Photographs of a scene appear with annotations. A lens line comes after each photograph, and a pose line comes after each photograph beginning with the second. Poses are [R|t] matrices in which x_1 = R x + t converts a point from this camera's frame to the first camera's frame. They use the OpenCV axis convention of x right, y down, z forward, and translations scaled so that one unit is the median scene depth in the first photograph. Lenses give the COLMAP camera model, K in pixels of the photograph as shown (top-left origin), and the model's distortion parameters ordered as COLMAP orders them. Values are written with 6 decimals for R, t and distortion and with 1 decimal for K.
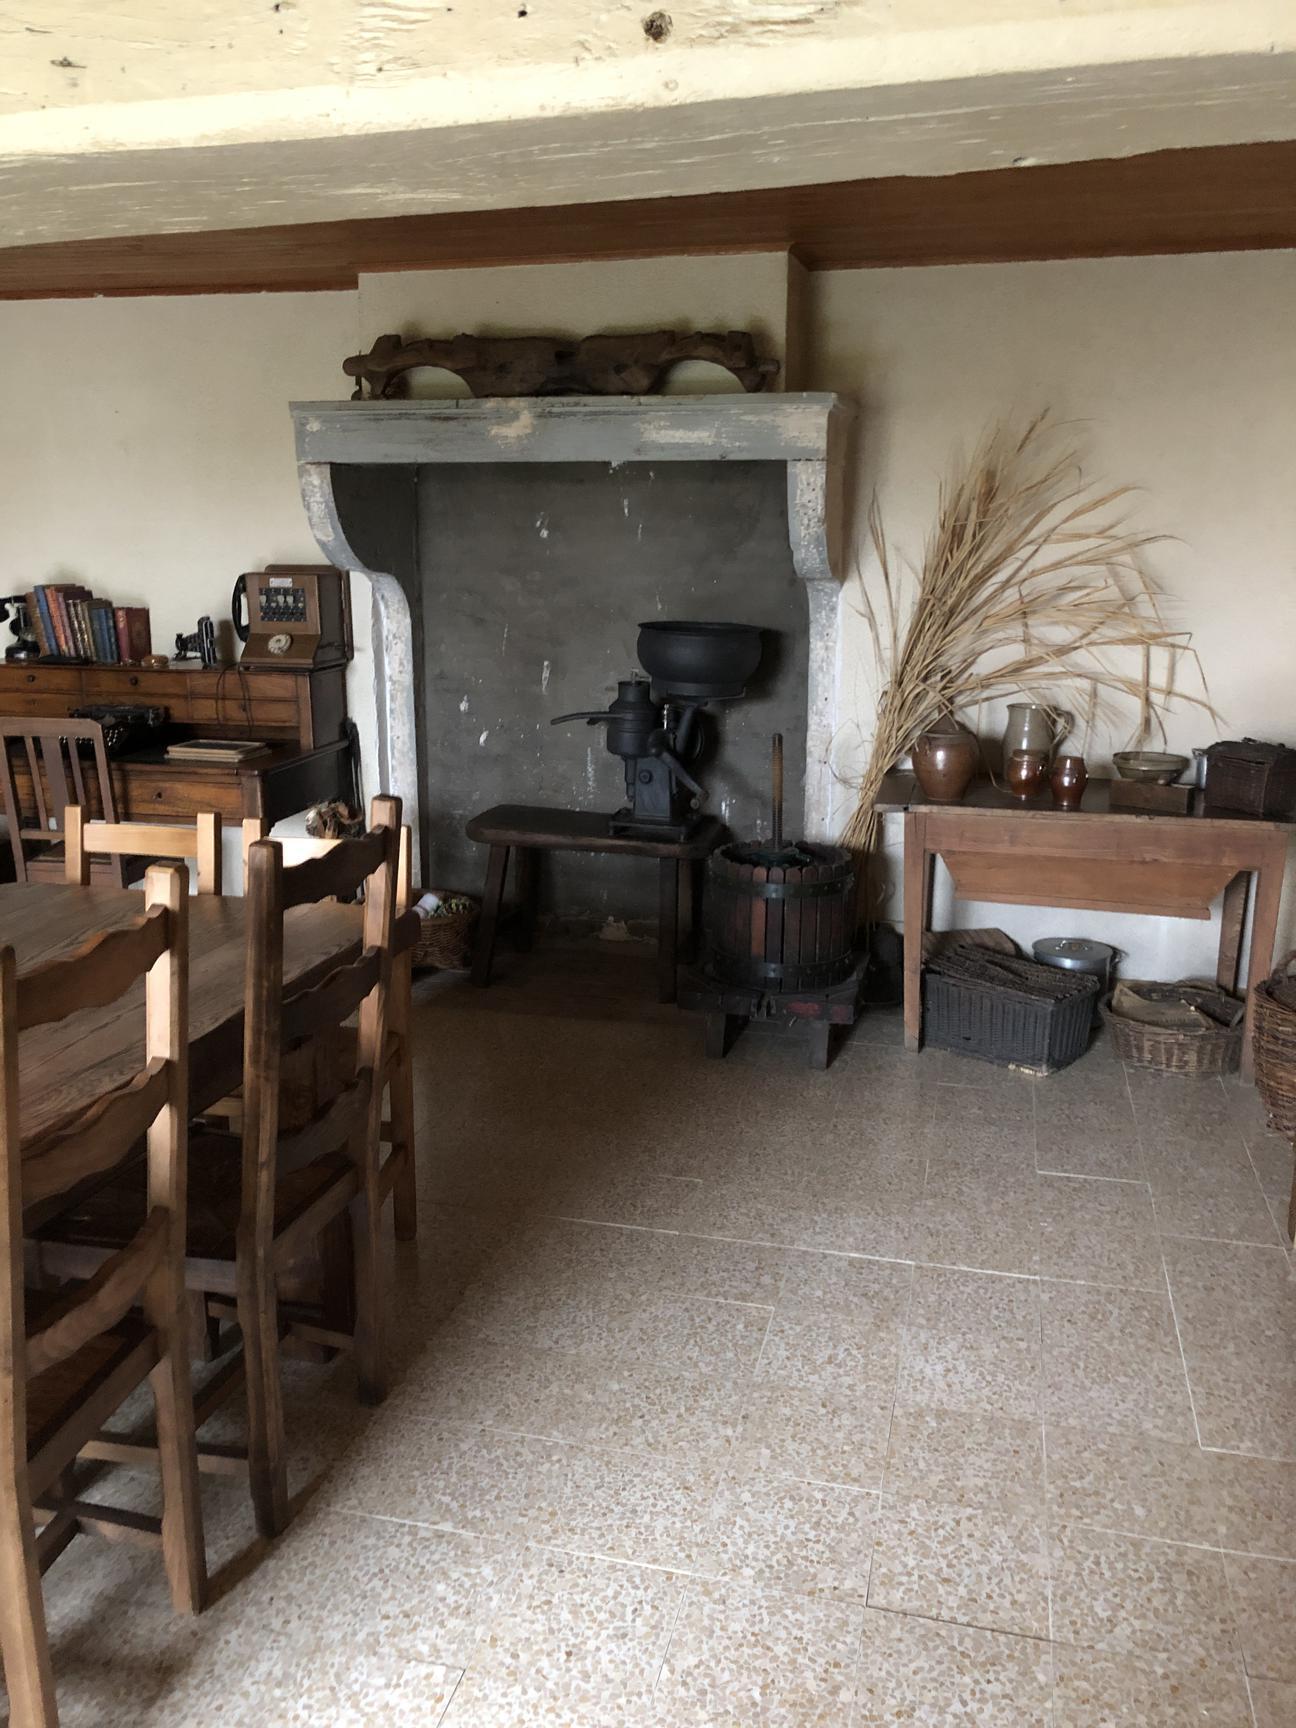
lens RADIAL K [[1448.2, 0, 651.4], [0, 1448.2, 853.0], [0, 0, 1]] dist [0.018533, -0.028284]
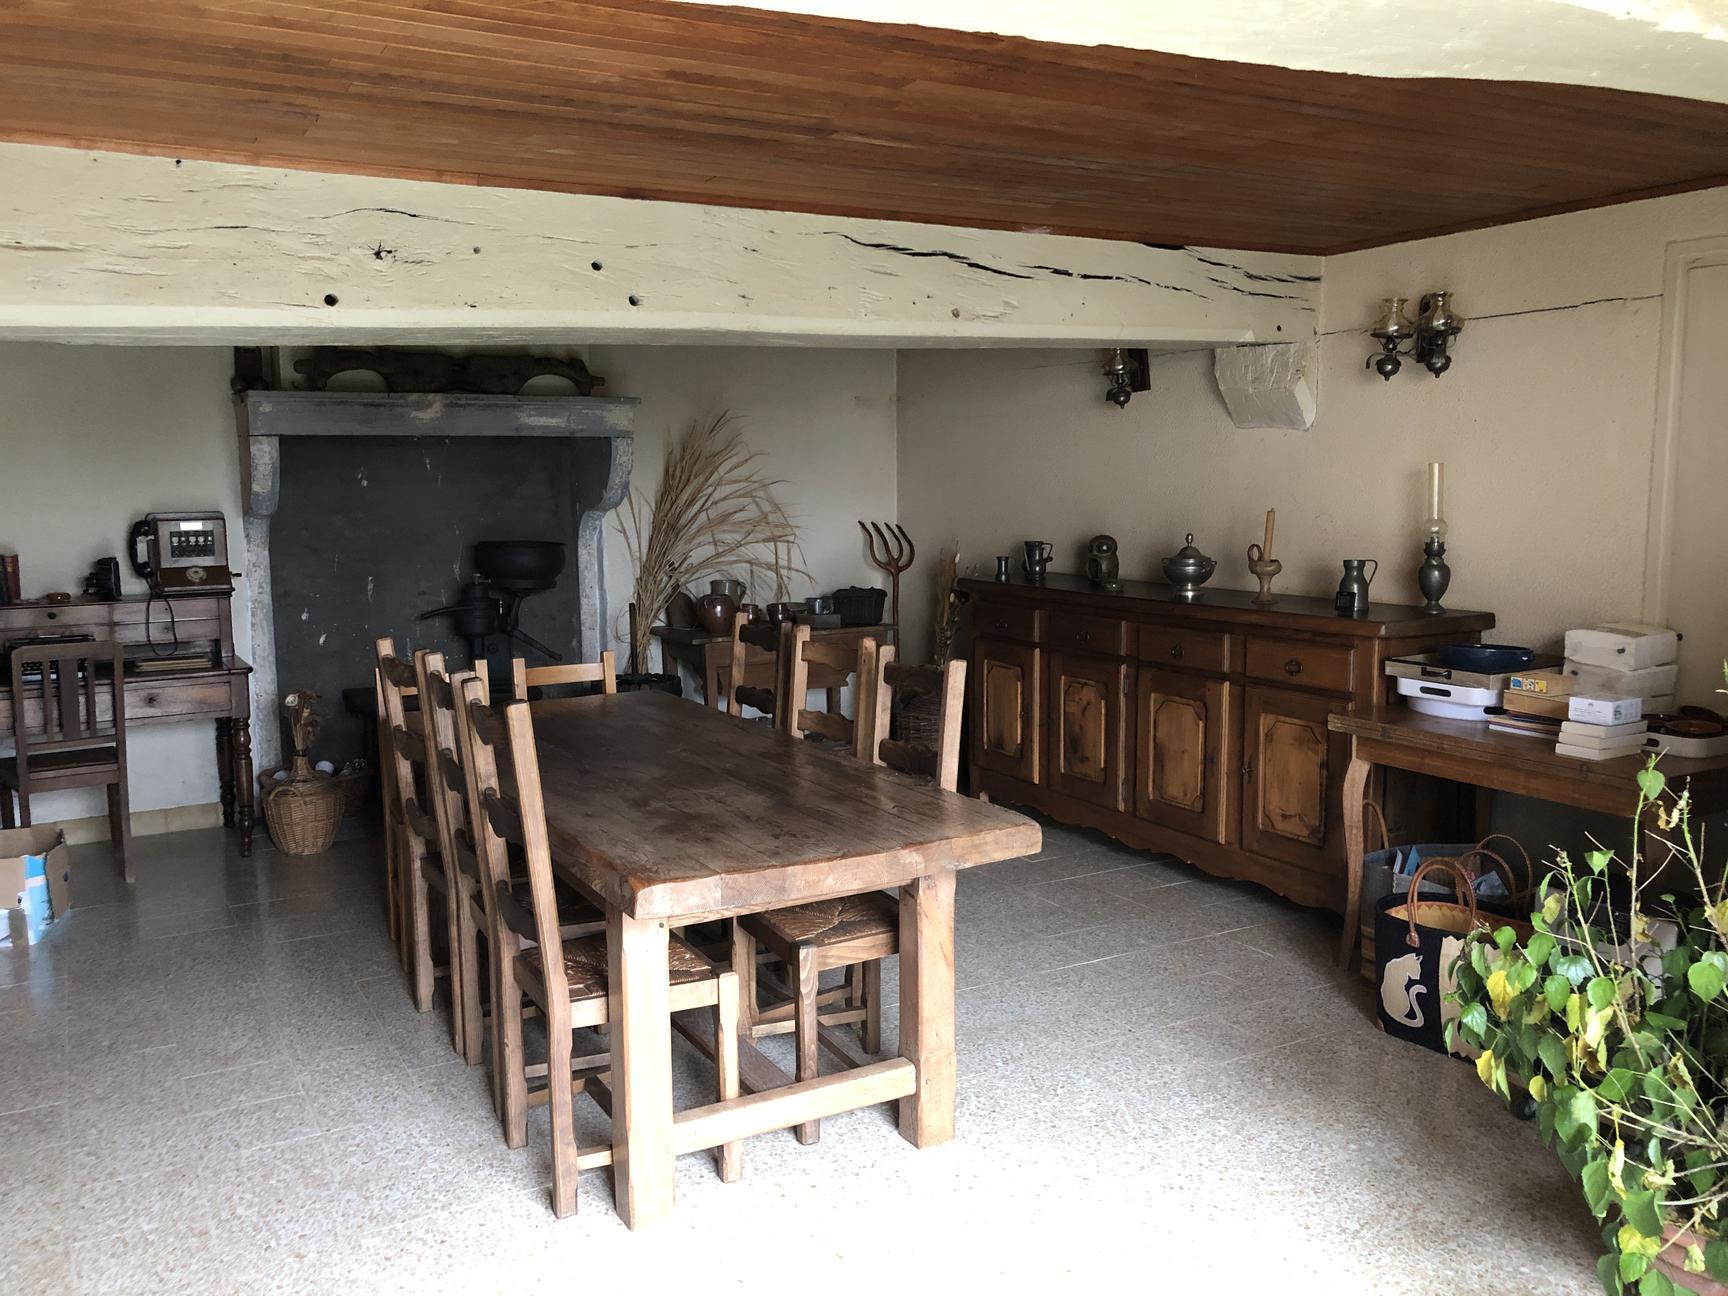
lens RADIAL K [[1448.2, 0, 862.8], [0, 1448.2, 653.5], [0, 0, 1]] dist [0.018533, -0.028284]
pose [[0.708929, -0.098204, 0.698409, -0.808871], [0.157717, 0.987255, -0.021274, 0.043213], [-0.687419, 0.125233, 0.715382, -0.302821]]
